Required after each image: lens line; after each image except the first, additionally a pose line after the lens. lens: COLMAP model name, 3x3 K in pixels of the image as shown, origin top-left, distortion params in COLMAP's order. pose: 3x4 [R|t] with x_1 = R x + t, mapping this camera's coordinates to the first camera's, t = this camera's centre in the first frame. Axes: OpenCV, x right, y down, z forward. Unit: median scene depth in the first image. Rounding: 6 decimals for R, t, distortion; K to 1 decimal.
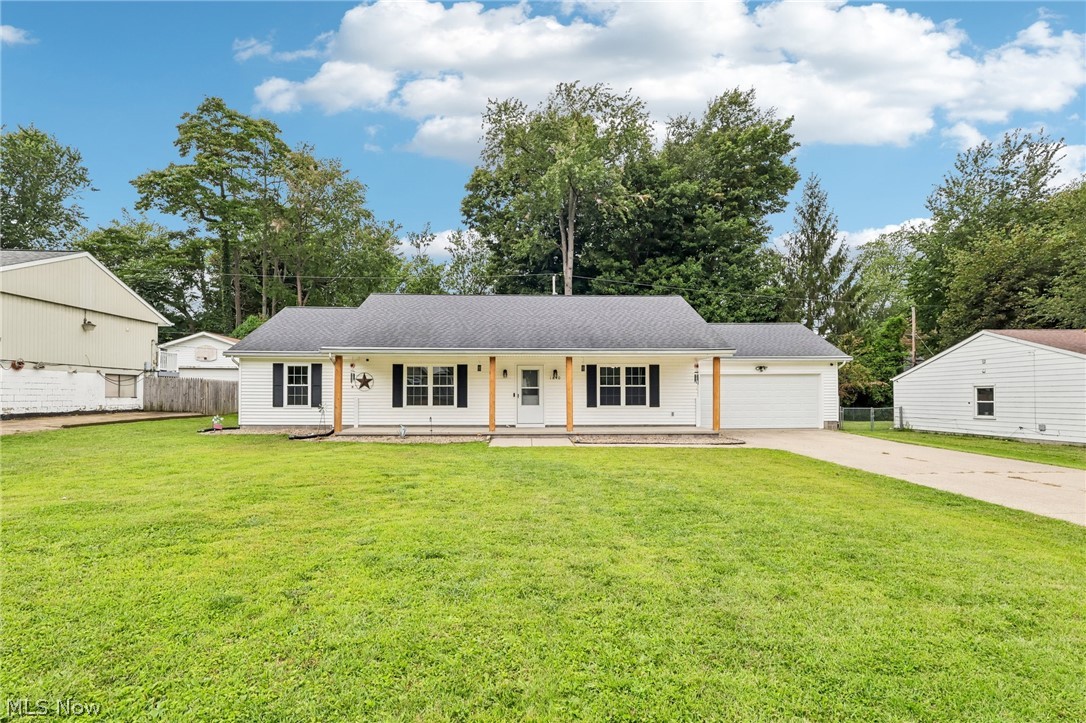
lens RADIAL K [[521.6, 0, 539.7], [0, 521.6, 360.9], [0, 0, 1]] dist [-0.016600, 0.003032]
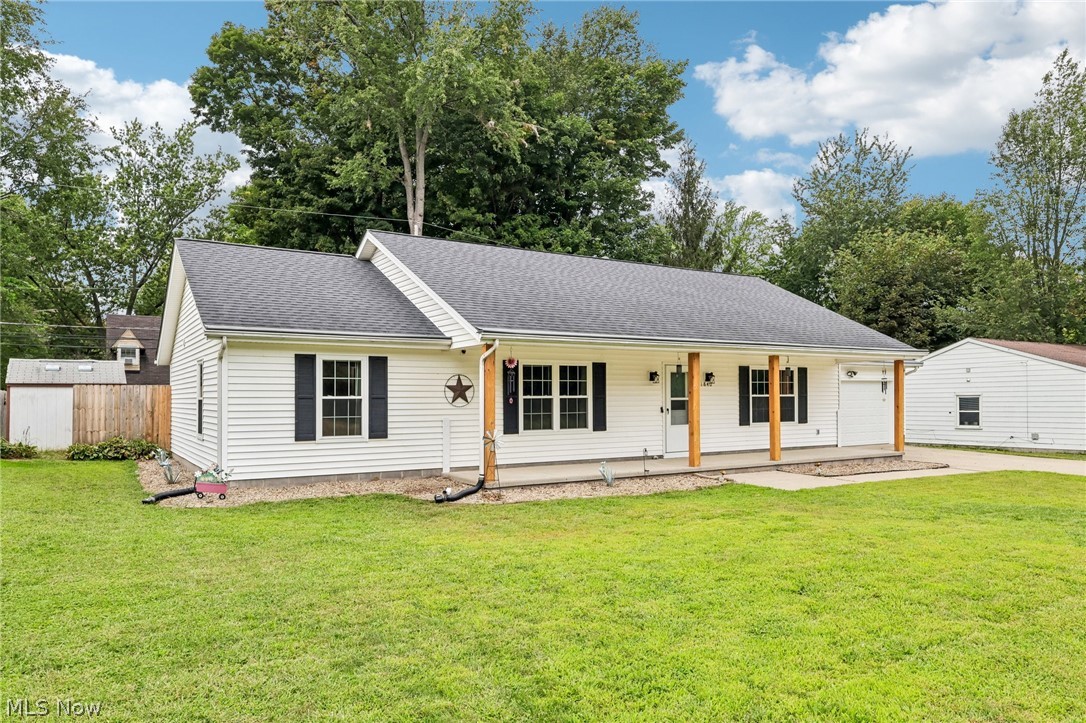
lens RADIAL K [[777.2, 0, 545.2], [0, 777.2, 363.6], [0, 0, 1]] dist [-0.015183, 0.001755]
pose [[0.841993, 0.017783, 0.539195, -0.418417], [-0.016652, 0.999837, -0.006971, 0.009012], [-0.539231, -0.003109, 0.842152, 0.141584]]
